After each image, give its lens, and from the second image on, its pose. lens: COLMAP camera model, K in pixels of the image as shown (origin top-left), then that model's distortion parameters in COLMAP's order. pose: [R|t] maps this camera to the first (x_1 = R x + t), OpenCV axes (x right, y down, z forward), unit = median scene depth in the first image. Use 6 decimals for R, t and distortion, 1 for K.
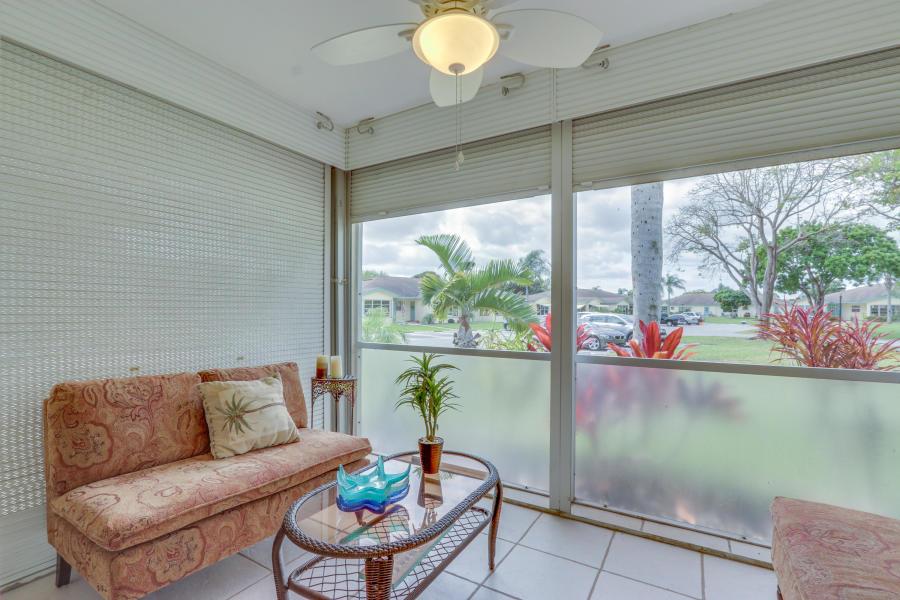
lens RADIAL K [[412.1, 0, 450.1], [0, 412.1, 304.0], [0, 0, 1]] dist [-0.017300, 0.000357]
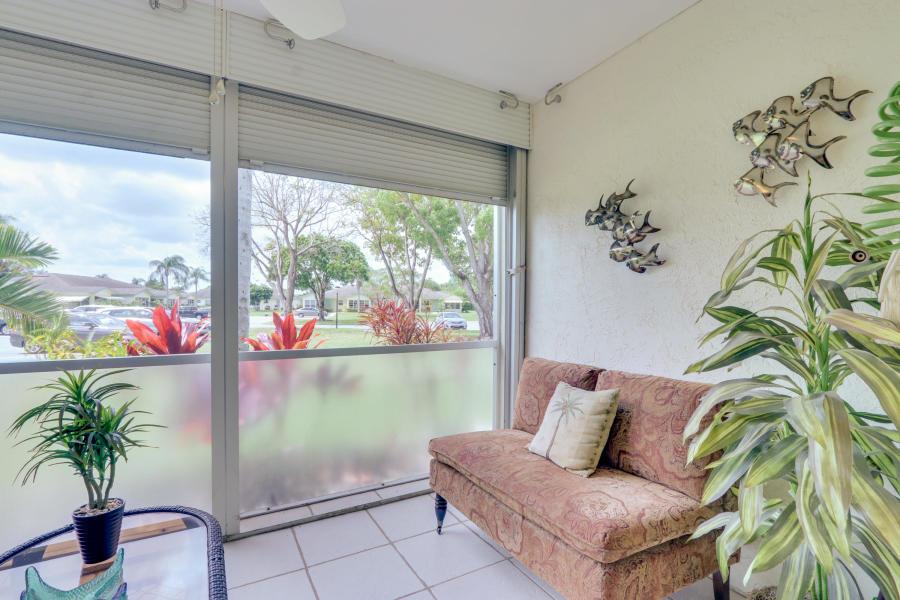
lens RADIAL K [[412.1, 0, 449.9], [0, 412.1, 303.7], [0, 0, 1]] dist [-0.017300, 0.000357]
pose [[0.498063, 0.001680, 0.867139, -0.199007], [-0.015407, 0.999857, 0.006912, 0.005256], [-0.867004, -0.016802, 0.498018, 0.147441]]
